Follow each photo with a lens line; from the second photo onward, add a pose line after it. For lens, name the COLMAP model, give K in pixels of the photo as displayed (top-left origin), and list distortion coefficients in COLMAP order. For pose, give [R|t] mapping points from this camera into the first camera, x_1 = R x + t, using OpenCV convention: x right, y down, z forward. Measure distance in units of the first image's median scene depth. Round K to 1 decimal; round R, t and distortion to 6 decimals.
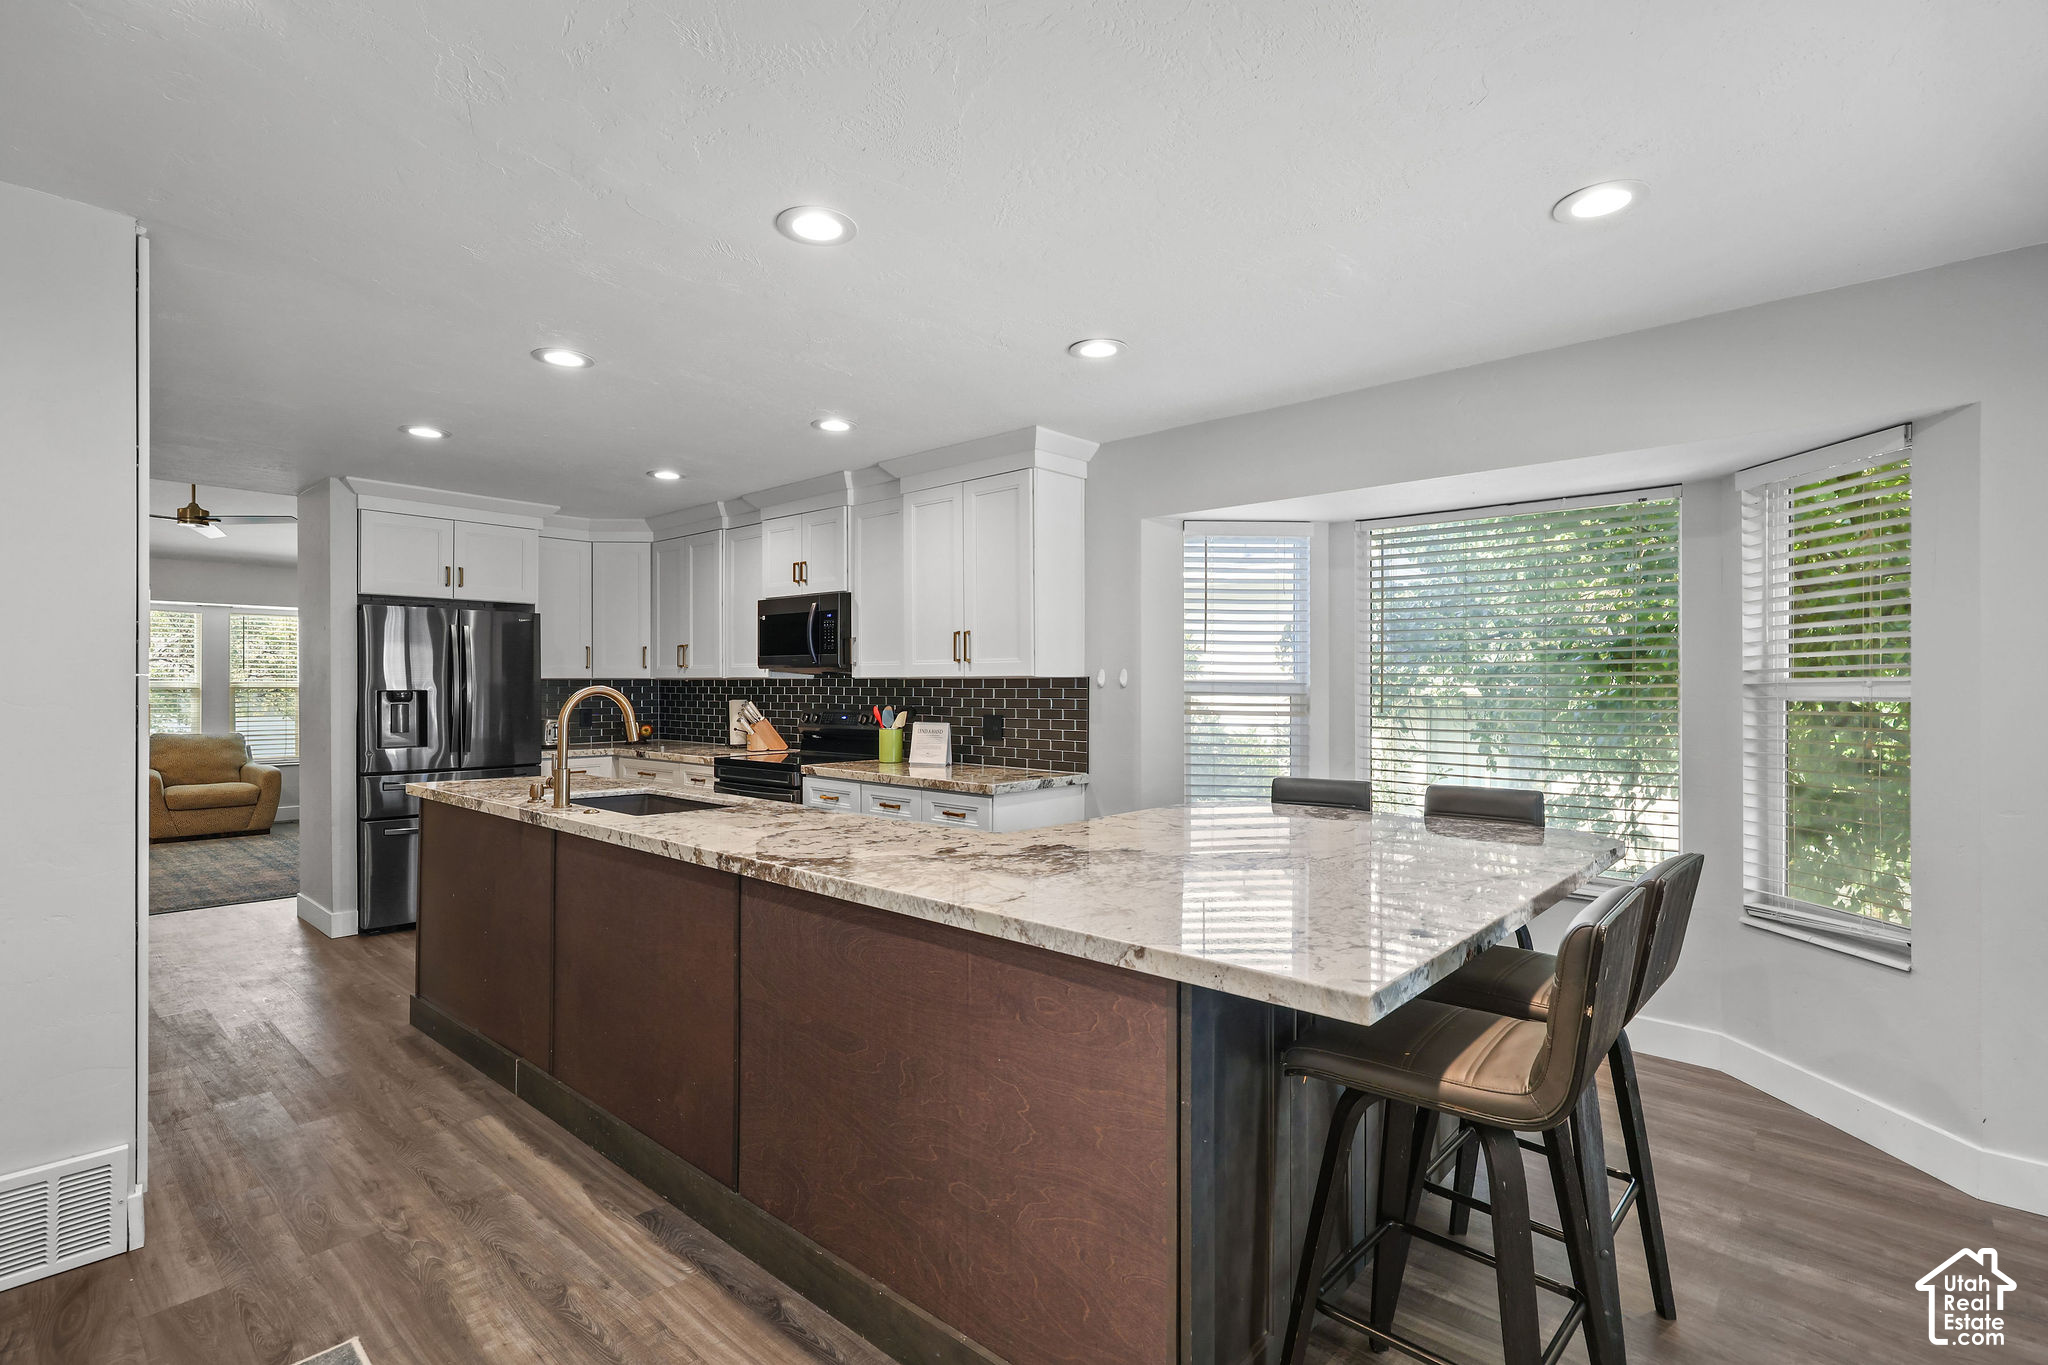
lens RADIAL K [[967.5, 0, 1015.0], [0, 967.5, 683.4], [0, 0, 1]] dist [0.001858, -0.000094]
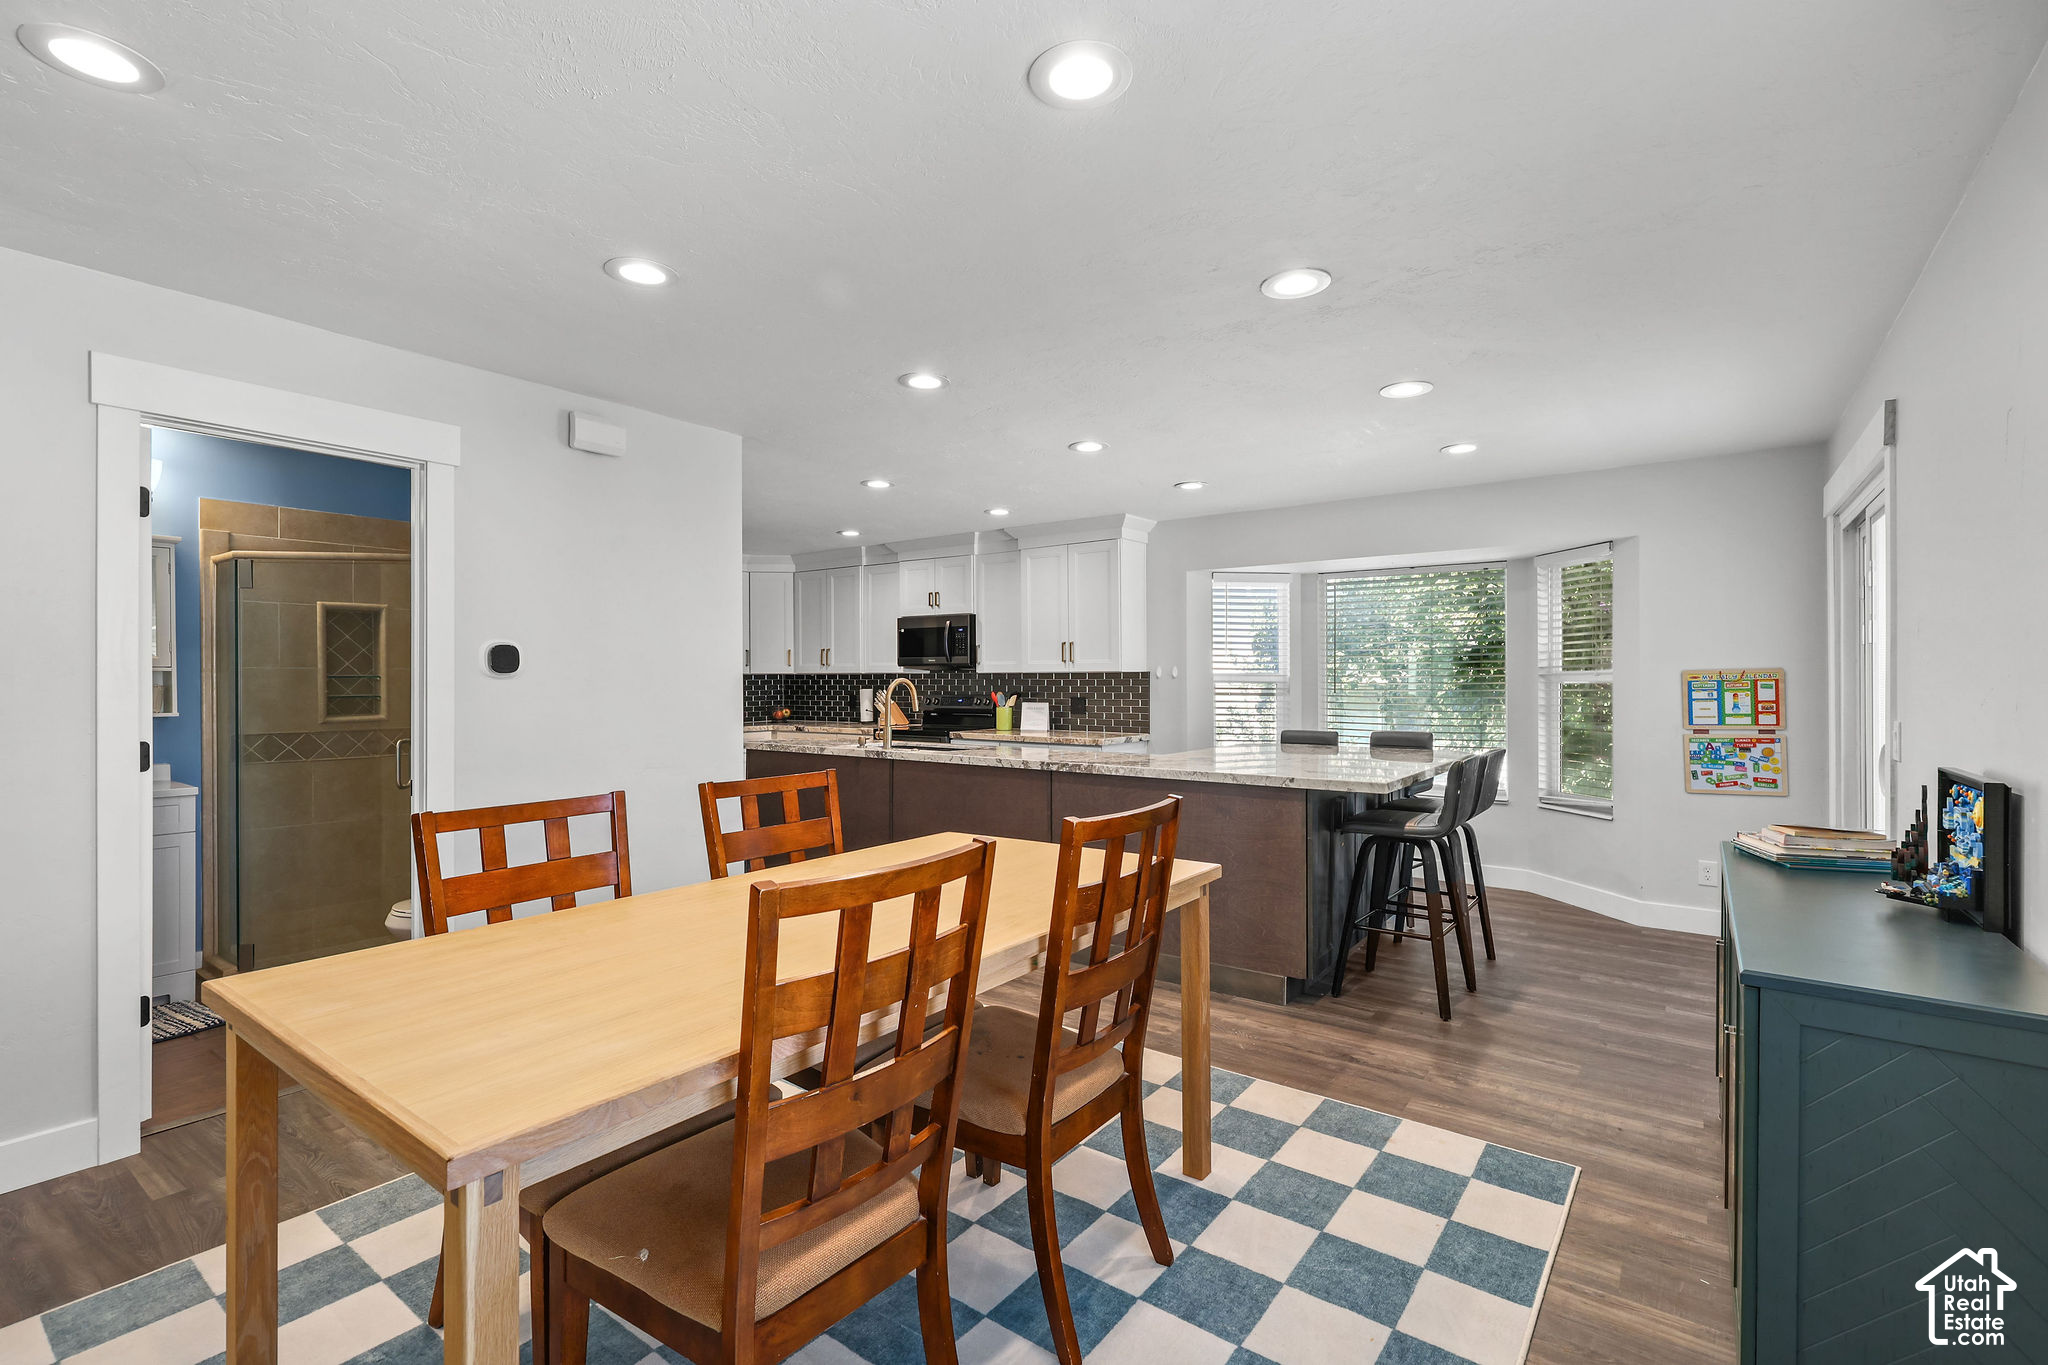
lens RADIAL K [[926.6, 0, 1020.4], [0, 926.6, 676.5], [0, 0, 1]] dist [0.001764, 0.000630]
pose [[0.995424, -0.004494, 0.095448, -0.270766], [0.004459, 0.999990, 0.000575, -0.000638], [-0.095450, -0.000146, 0.995434, -0.454769]]
